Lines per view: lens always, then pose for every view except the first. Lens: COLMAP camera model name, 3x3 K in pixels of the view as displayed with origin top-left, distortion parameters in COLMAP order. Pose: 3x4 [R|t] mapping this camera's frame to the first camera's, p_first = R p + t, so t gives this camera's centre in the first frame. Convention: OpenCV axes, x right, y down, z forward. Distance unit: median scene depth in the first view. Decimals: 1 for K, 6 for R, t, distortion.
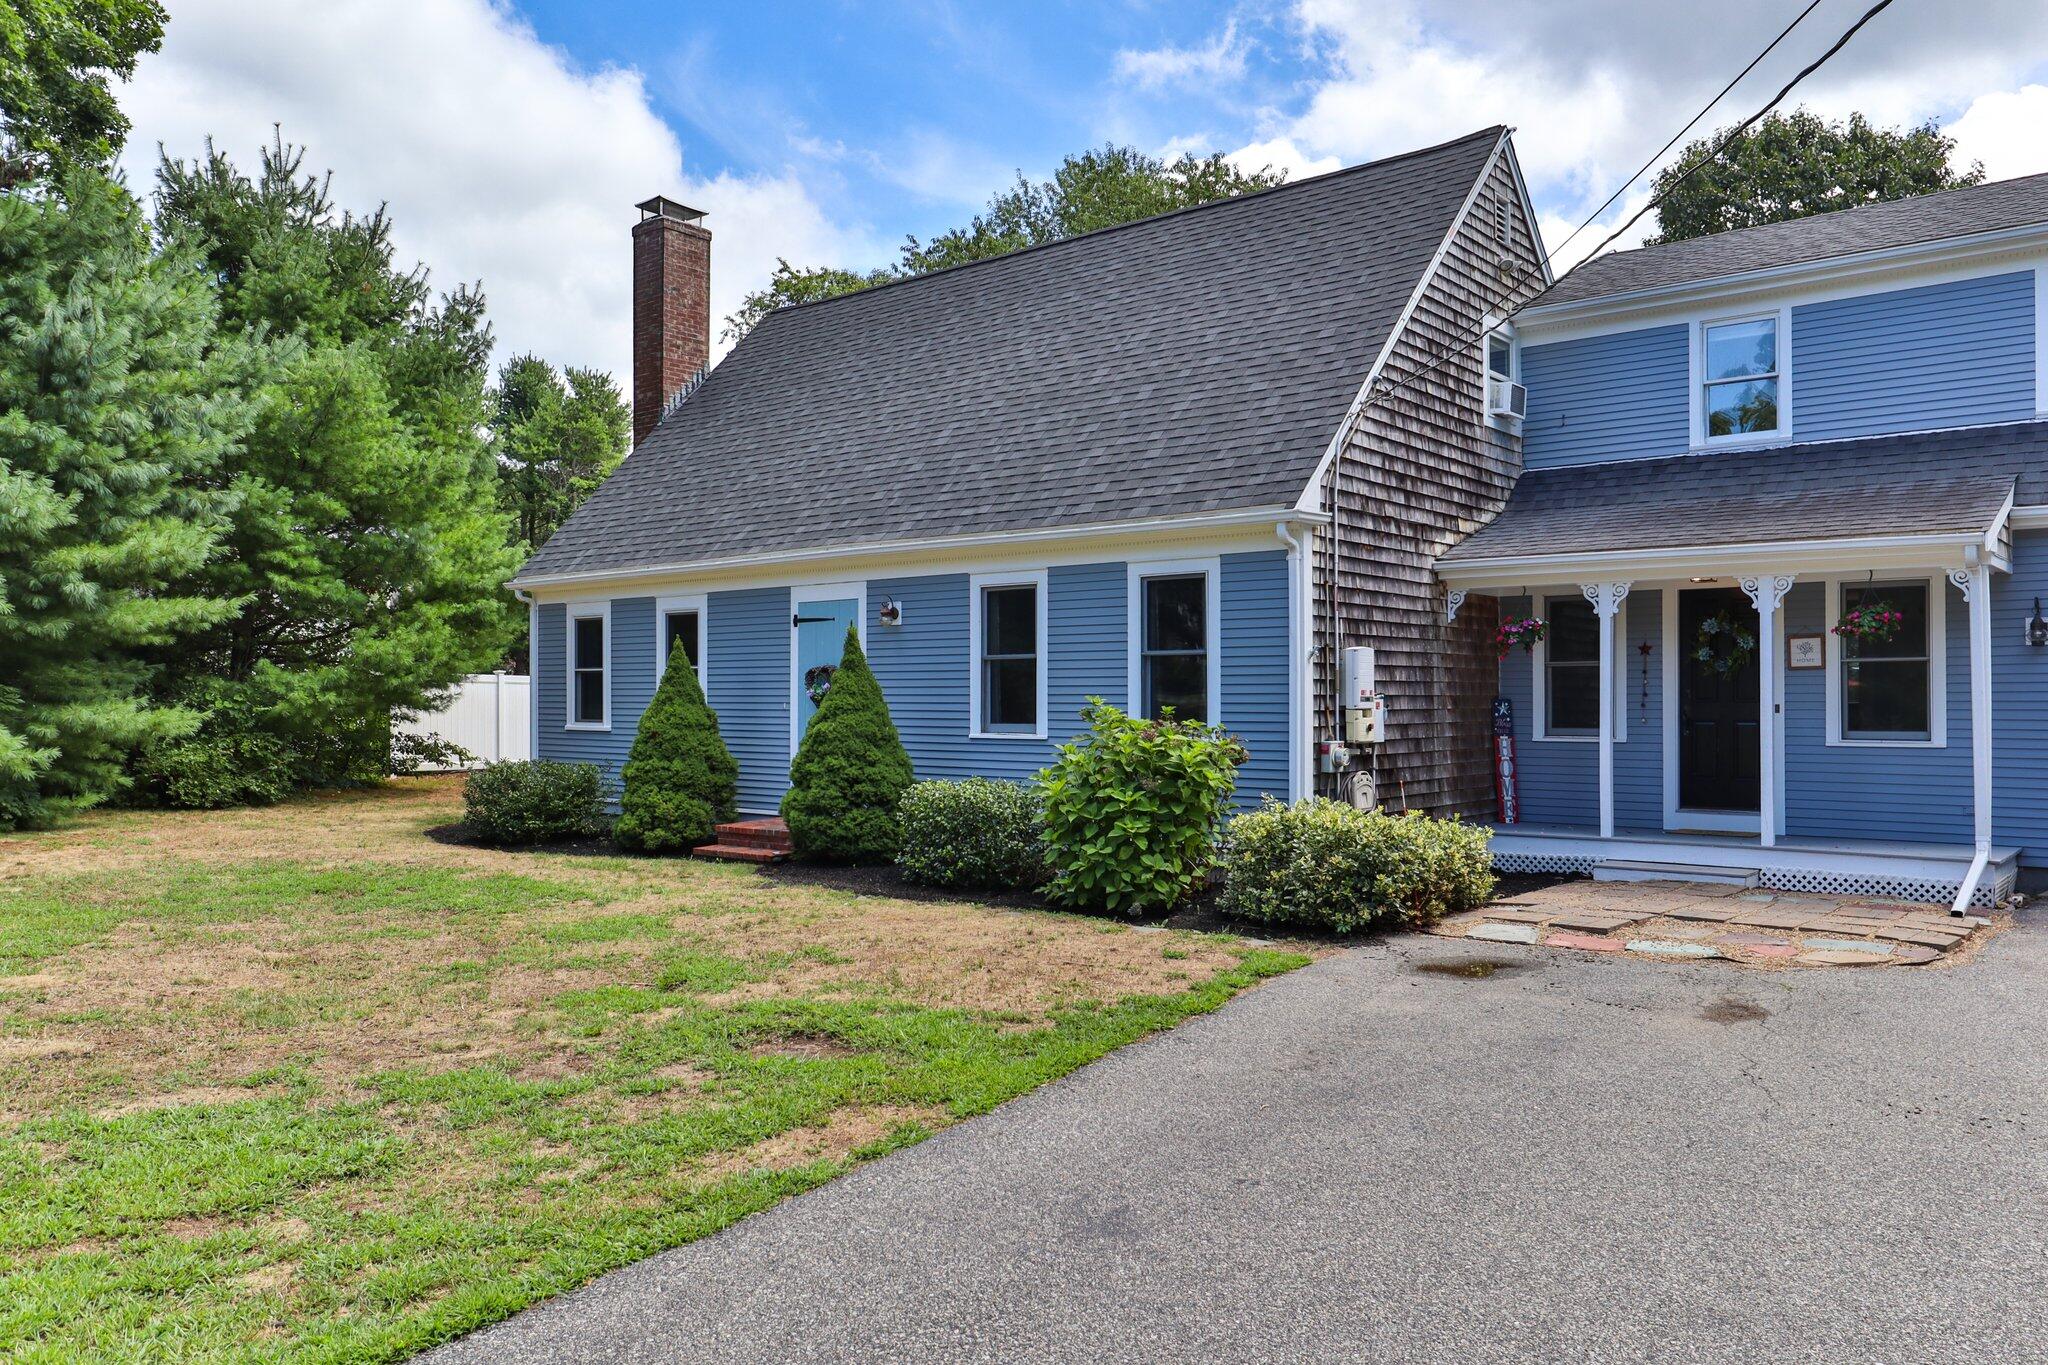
lens RADIAL K [[1473.8, 0, 1070.8], [0, 1473.8, 681.9], [0, 0, 1]] dist [-0.012018, 0.000626]
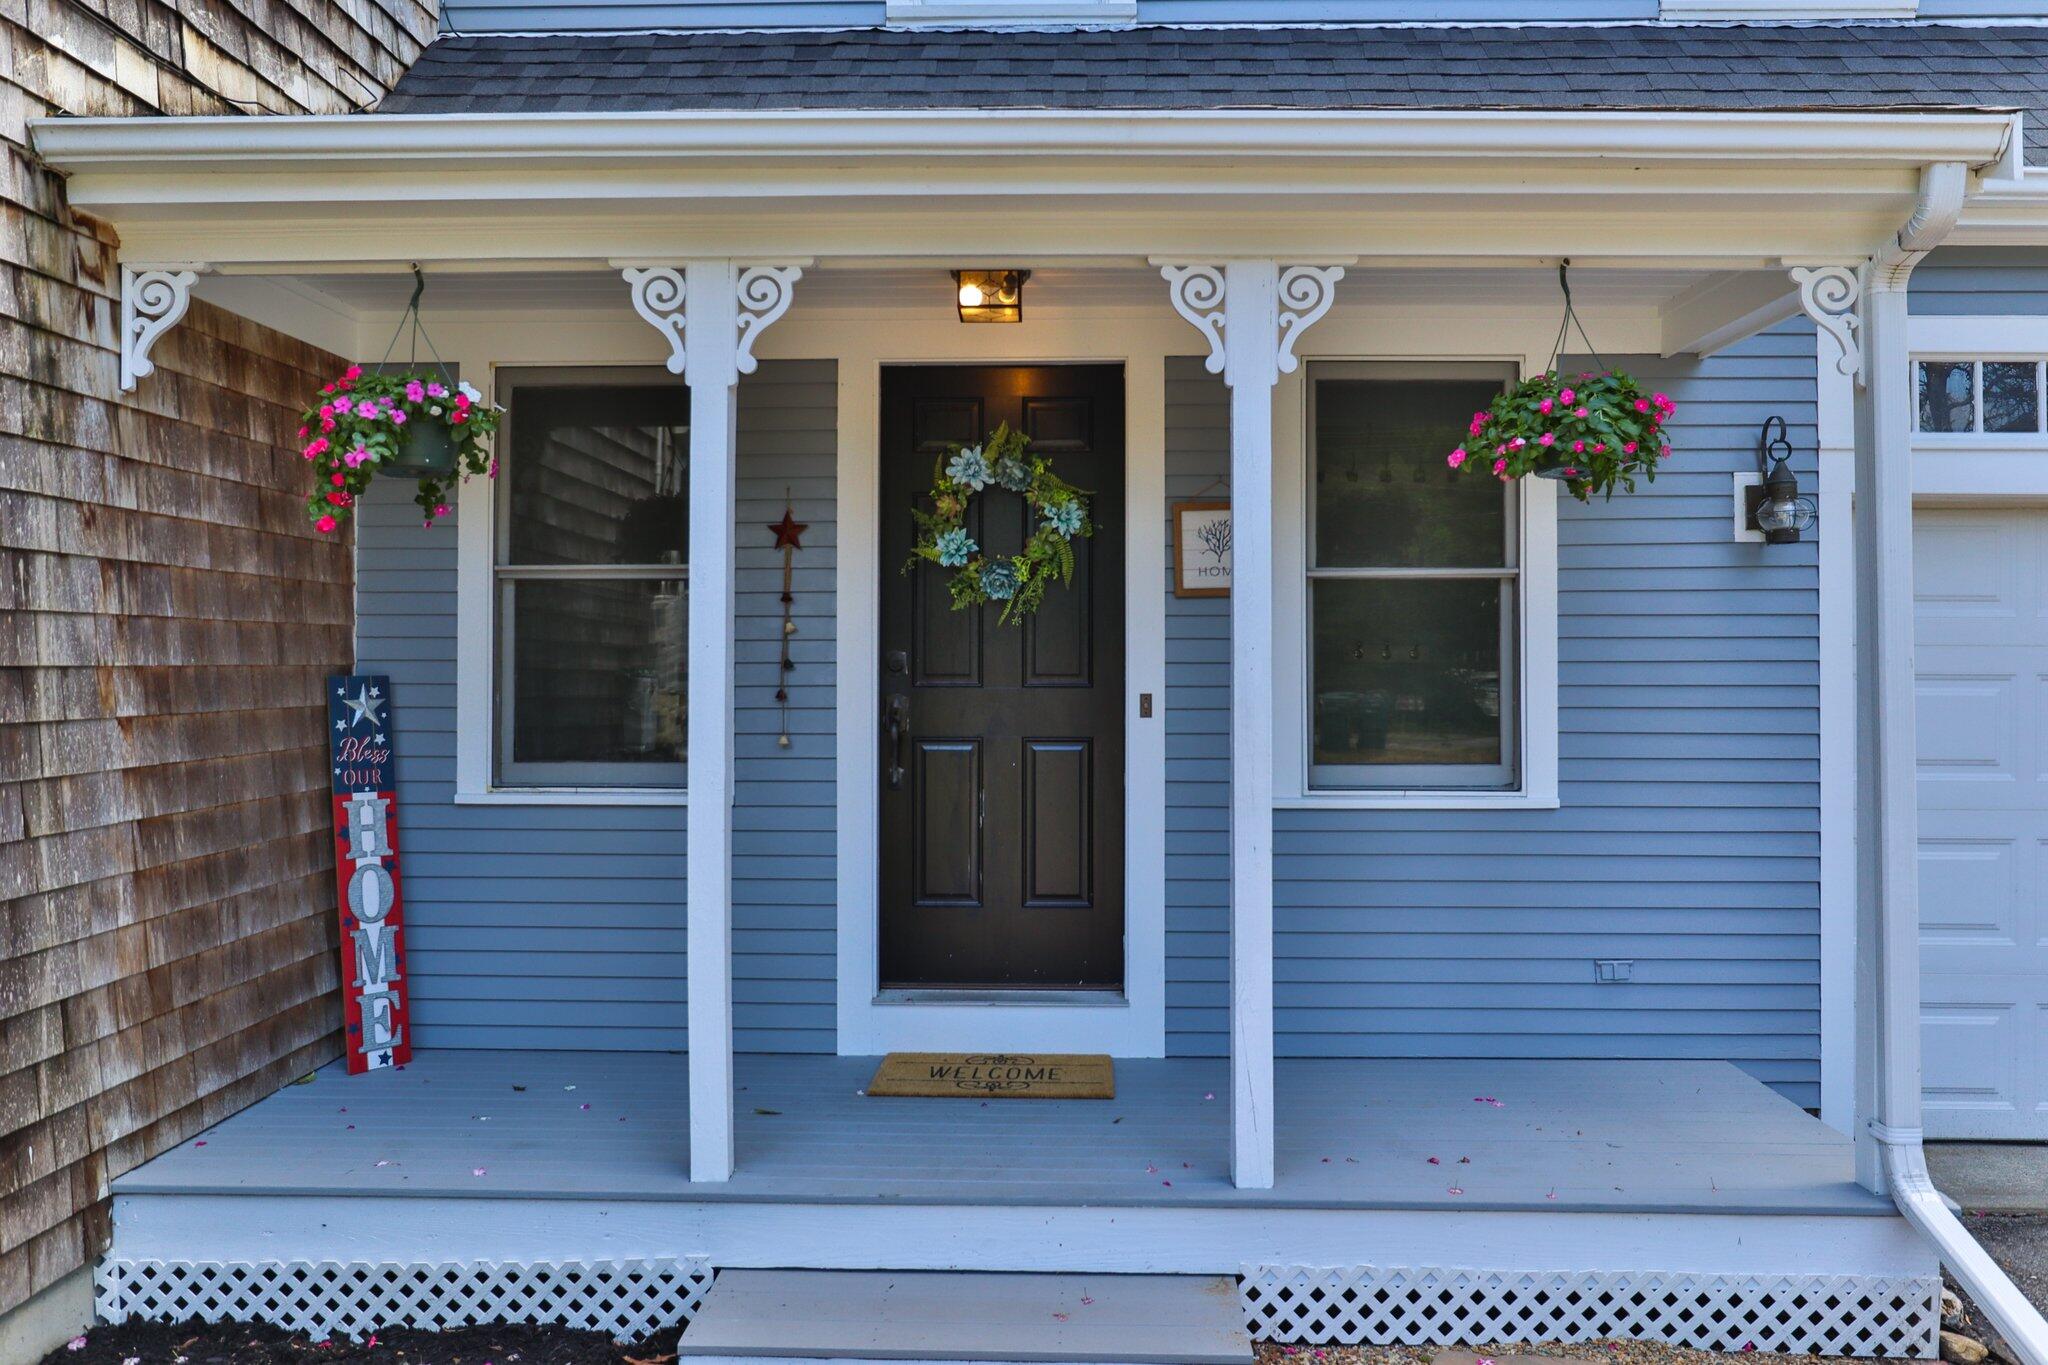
lens RADIAL K [[1477.6, 0, 1014.4], [0, 1477.6, 675.0], [0, 0, 1]] dist [-0.036370, 0.036495]
pose [[0.795237, -0.002396, 0.606295, 0.222397], [-0.009242, 0.999828, 0.016074, 0.005112], [-0.606229, -0.018385, 0.795078, 0.689573]]
